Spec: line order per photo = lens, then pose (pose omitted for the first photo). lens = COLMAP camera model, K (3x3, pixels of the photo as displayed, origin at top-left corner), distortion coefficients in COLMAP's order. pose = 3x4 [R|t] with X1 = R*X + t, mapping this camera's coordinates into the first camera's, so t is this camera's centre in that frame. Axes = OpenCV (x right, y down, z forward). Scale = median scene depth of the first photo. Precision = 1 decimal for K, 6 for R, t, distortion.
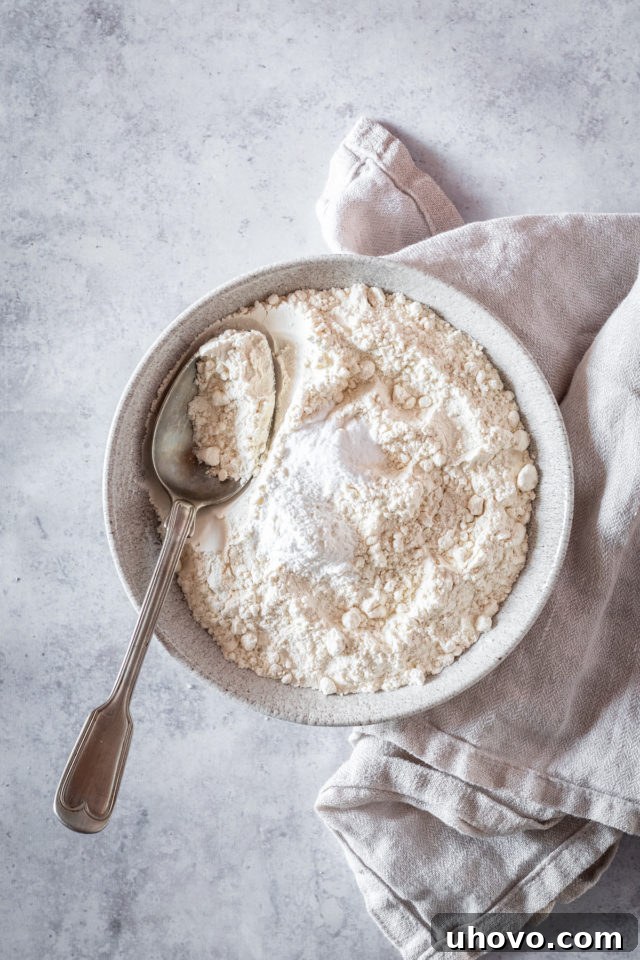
lens RADIAL K [[2338.1, 0, 299.3], [0, 2338.1, 497.3], [0, 0, 1]] dist [-0.023000, 0.000000]
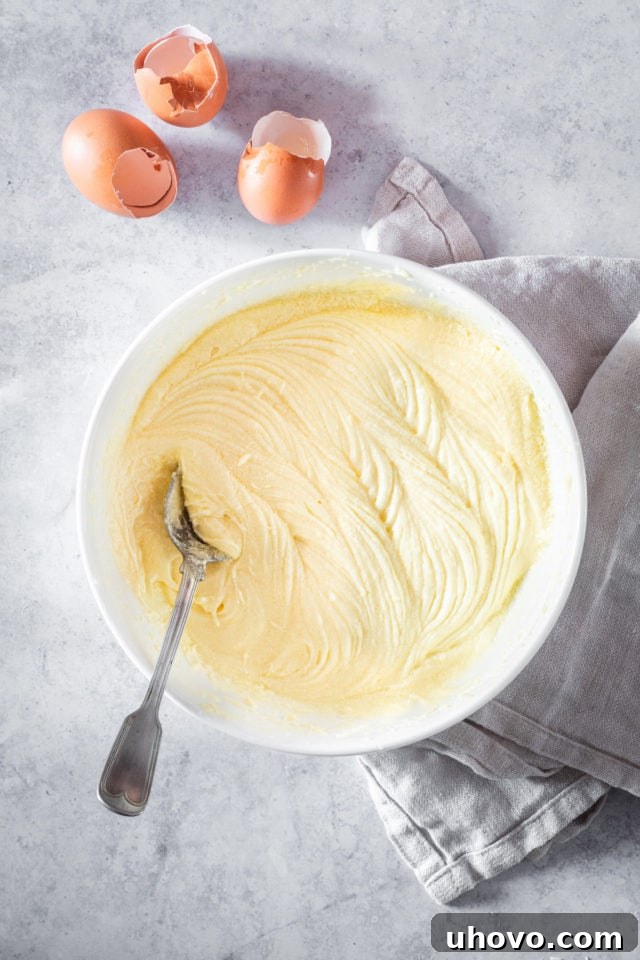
lens RADIAL K [[2338.1, 0, 324.2], [0, 2338.1, 473.0], [0, 0, 1]] dist [-0.023000, 0.000000]
pose [[0.999987, -0.003995, -0.003161, 0.007274], [0.003990, 0.999991, -0.001751, -0.003962], [0.003168, 0.001739, 0.999993, -0.176041]]
